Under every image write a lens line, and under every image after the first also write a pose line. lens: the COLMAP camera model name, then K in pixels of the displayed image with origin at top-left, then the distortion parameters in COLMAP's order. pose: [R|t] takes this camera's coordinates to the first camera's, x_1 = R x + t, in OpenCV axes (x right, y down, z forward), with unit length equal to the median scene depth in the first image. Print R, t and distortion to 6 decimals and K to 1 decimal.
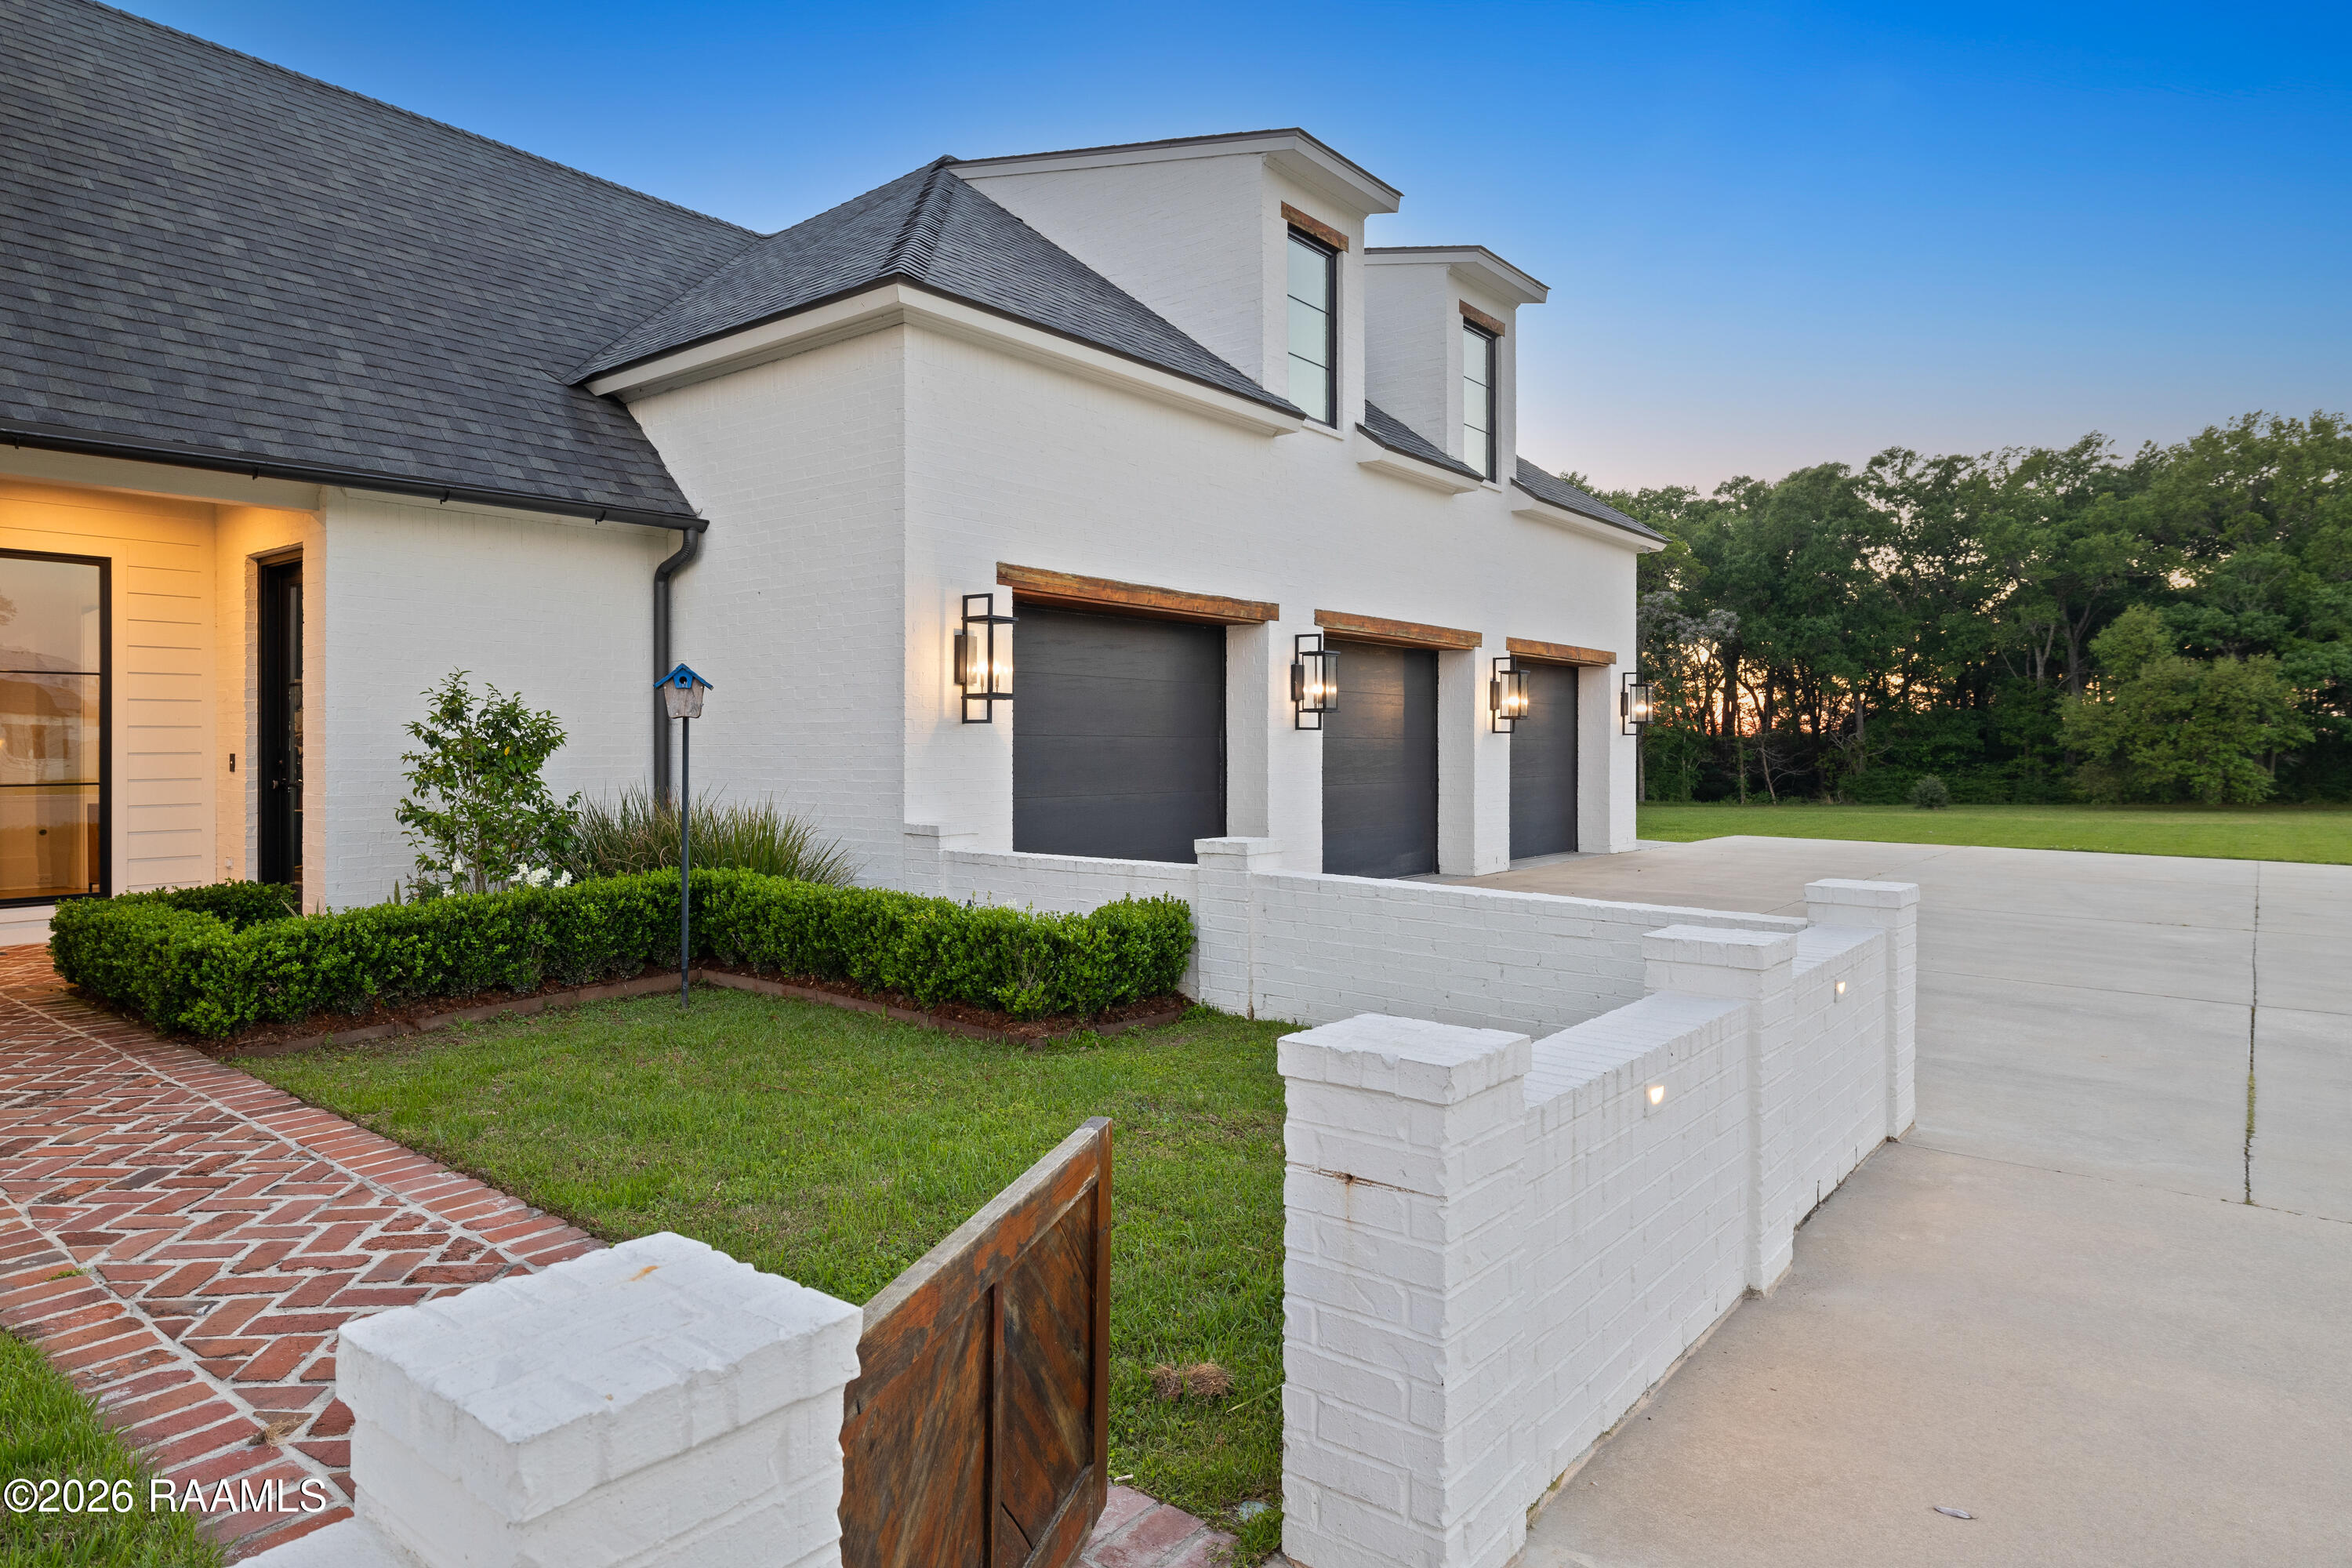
lens RADIAL K [[1349.6, 0, 1181.9], [0, 1349.6, 768.7], [0, 0, 1]] dist [-0.009614, -0.000661]
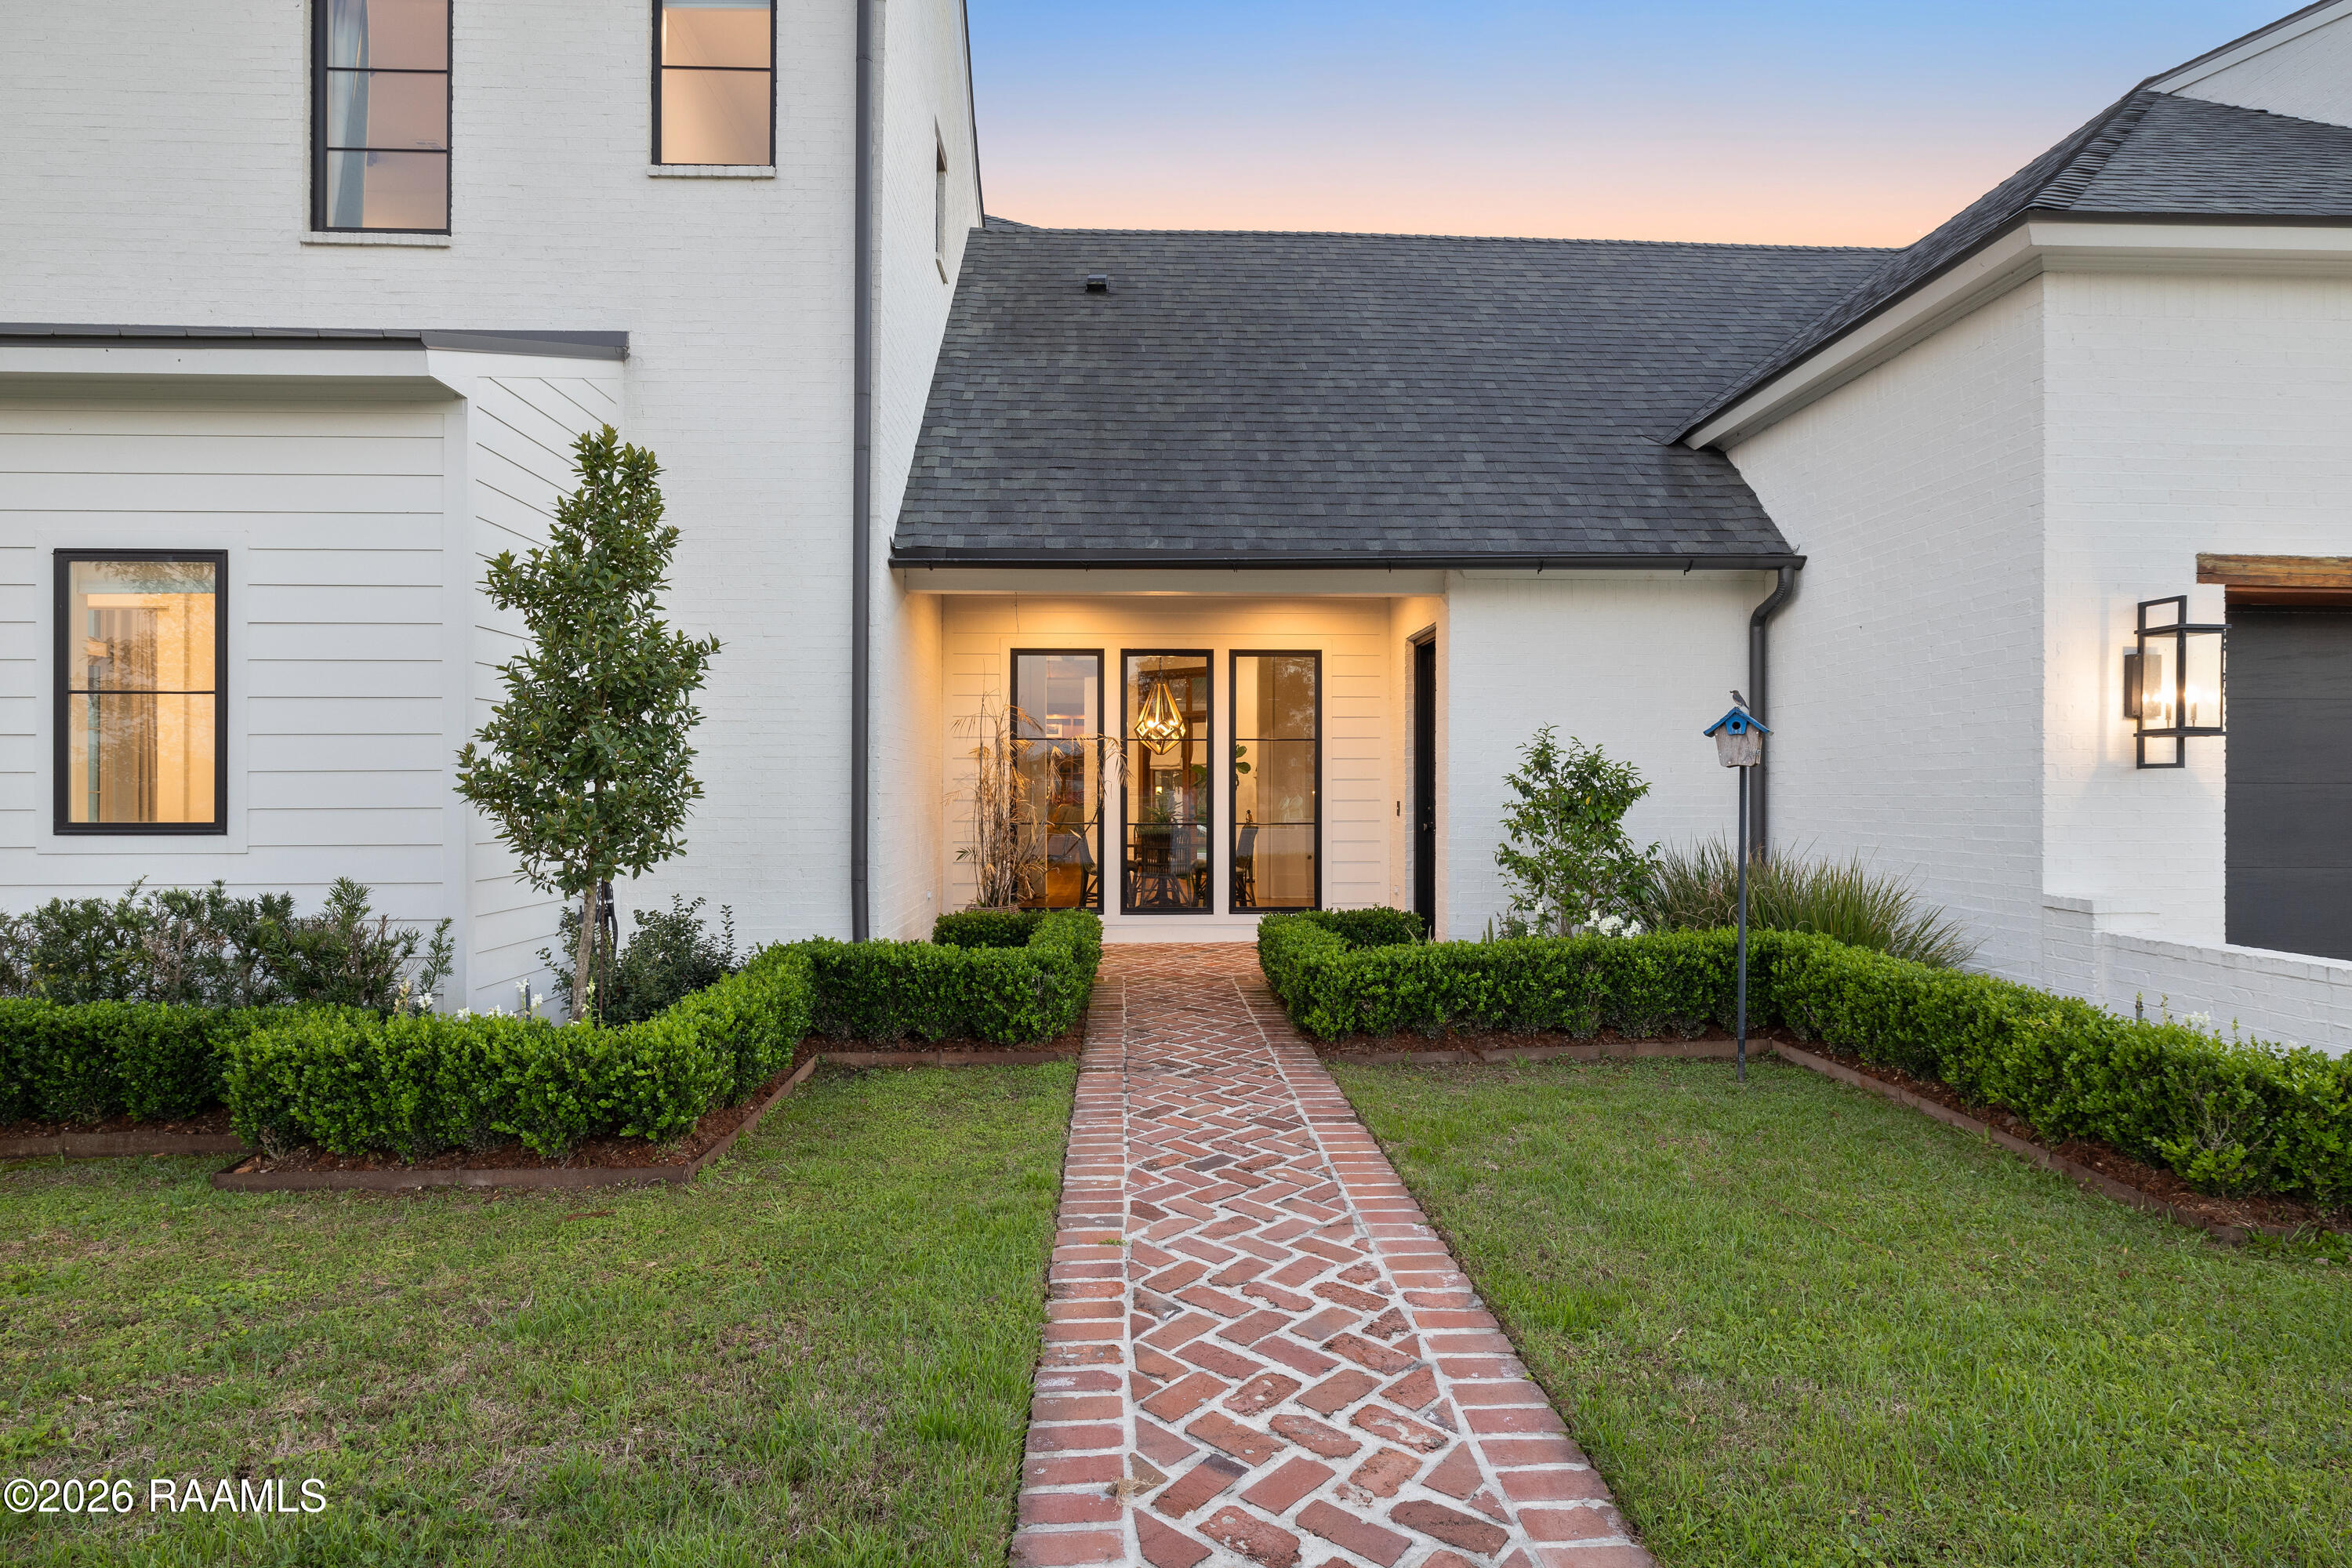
lens RADIAL K [[1209.9, 0, 1186.5], [0, 1209.9, 793.3], [0, 0, 1]] dist [-0.006986, 0.003247]
pose [[0.647052, 0.001762, -0.762444, 0.013819], [-0.014454, 0.999846, -0.009956, -0.005422], [0.762309, 0.017462, 0.646978, 0.164324]]
